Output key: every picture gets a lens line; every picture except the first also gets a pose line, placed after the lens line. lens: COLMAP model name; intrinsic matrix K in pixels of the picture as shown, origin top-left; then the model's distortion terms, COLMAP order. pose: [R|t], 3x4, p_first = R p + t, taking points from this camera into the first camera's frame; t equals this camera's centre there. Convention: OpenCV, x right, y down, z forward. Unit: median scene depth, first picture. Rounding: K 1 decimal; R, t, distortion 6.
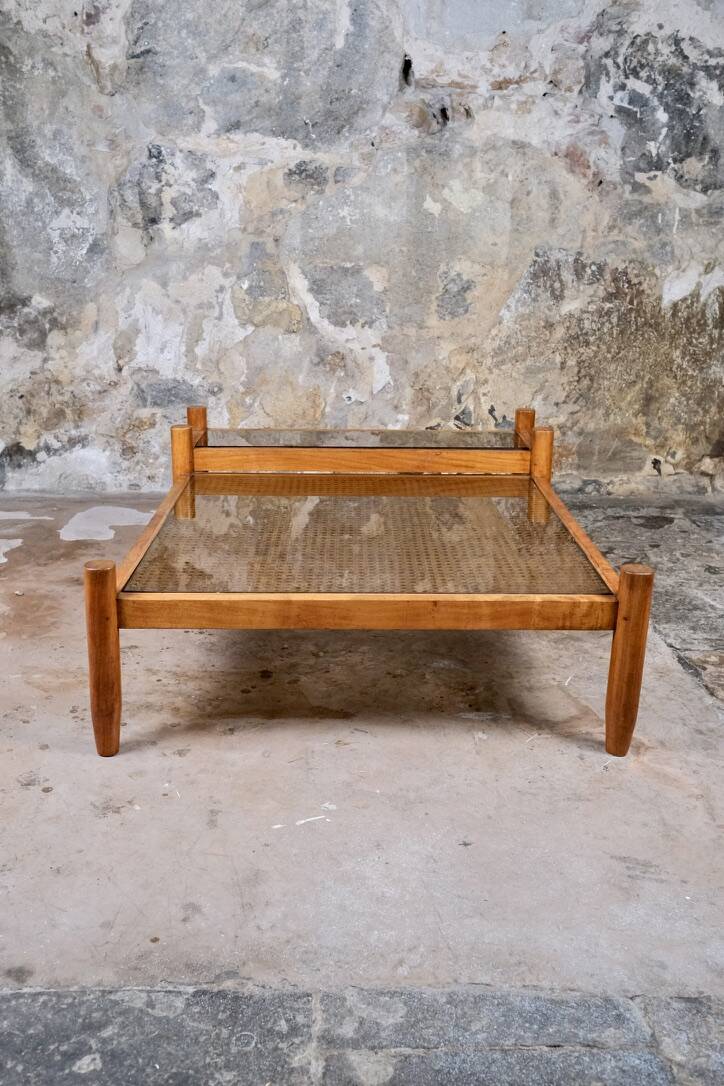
lens RADIAL K [[1036.0, 0, 349.1], [0, 1036.0, 538.9], [0, 0, 1]] dist [-0.079815, 0.183649]
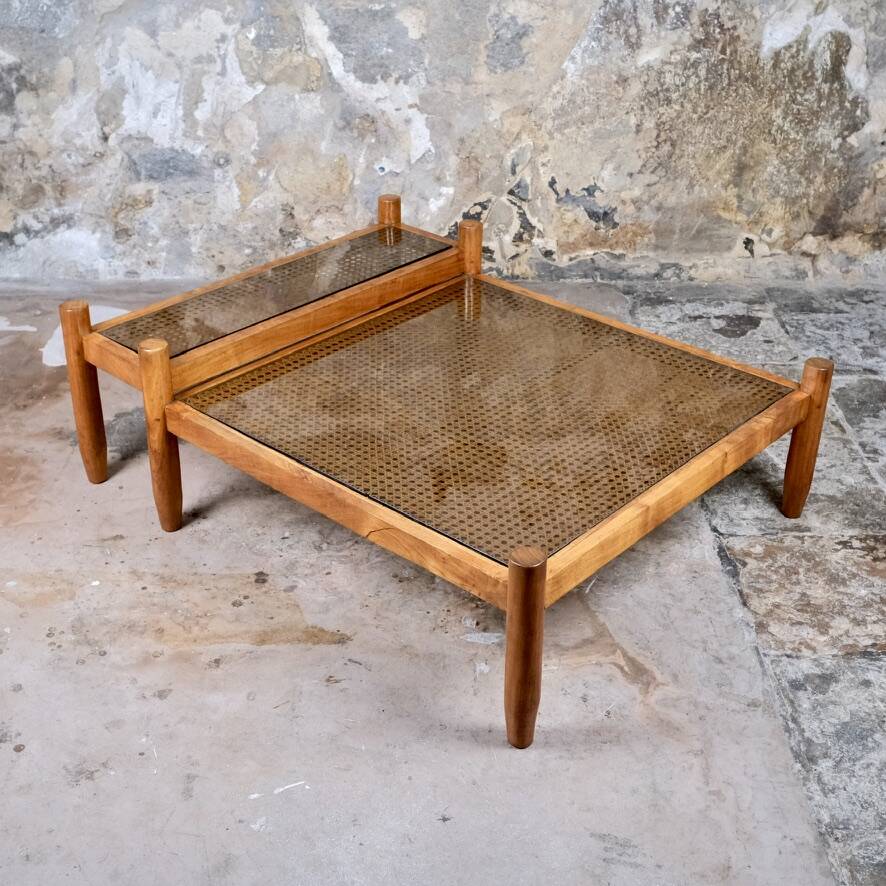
lens RADIAL K [[1270.2, 0, 446.7], [0, 1270.2, 427.2], [0, 0, 1]] dist [-0.080473, 0.191529]
pose [[0.999981, -0.005552, -0.002593, 0.054881], [0.005963, 0.979133, 0.203134, -0.142150], [0.001411, -0.203146, 0.979148, -0.045247]]
